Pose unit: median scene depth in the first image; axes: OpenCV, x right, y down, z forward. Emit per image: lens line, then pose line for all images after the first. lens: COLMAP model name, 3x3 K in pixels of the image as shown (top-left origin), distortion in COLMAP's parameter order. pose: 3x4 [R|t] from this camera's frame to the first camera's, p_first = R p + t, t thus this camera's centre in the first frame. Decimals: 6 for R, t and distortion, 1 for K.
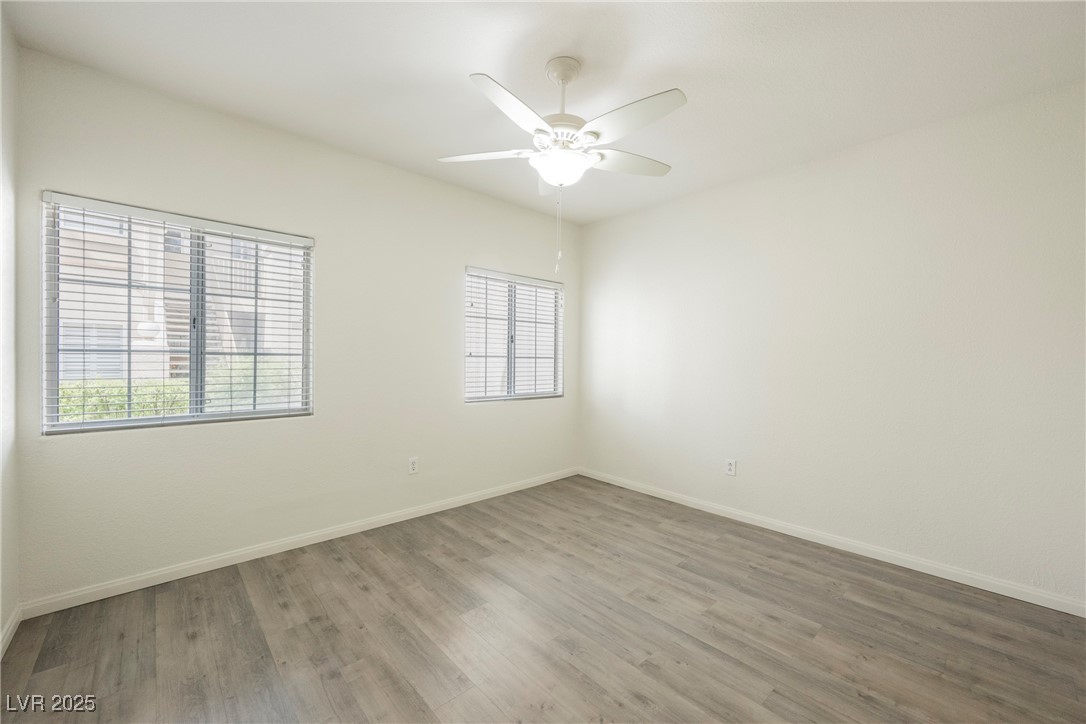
lens RADIAL K [[424.4, 0, 545.9], [0, 424.4, 363.1], [0, 0, 1]] dist [-0.000820, -0.000273]
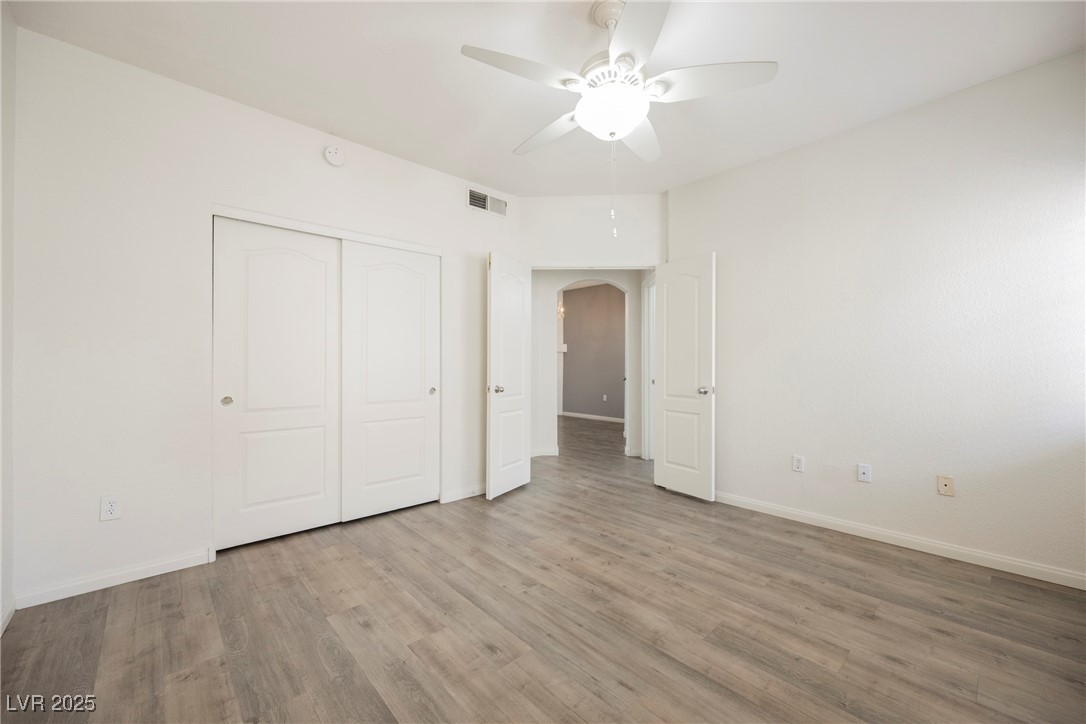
lens RADIAL K [[424.4, 0, 545.9], [0, 424.4, 363.1], [0, 0, 1]] dist [-0.000820, -0.000273]
pose [[-0.999970, -0.006992, 0.003409, 0.166282], [-0.006955, 0.999917, 0.010850, 0.044713], [-0.003485, 0.010826, -0.999935, 1.895855]]
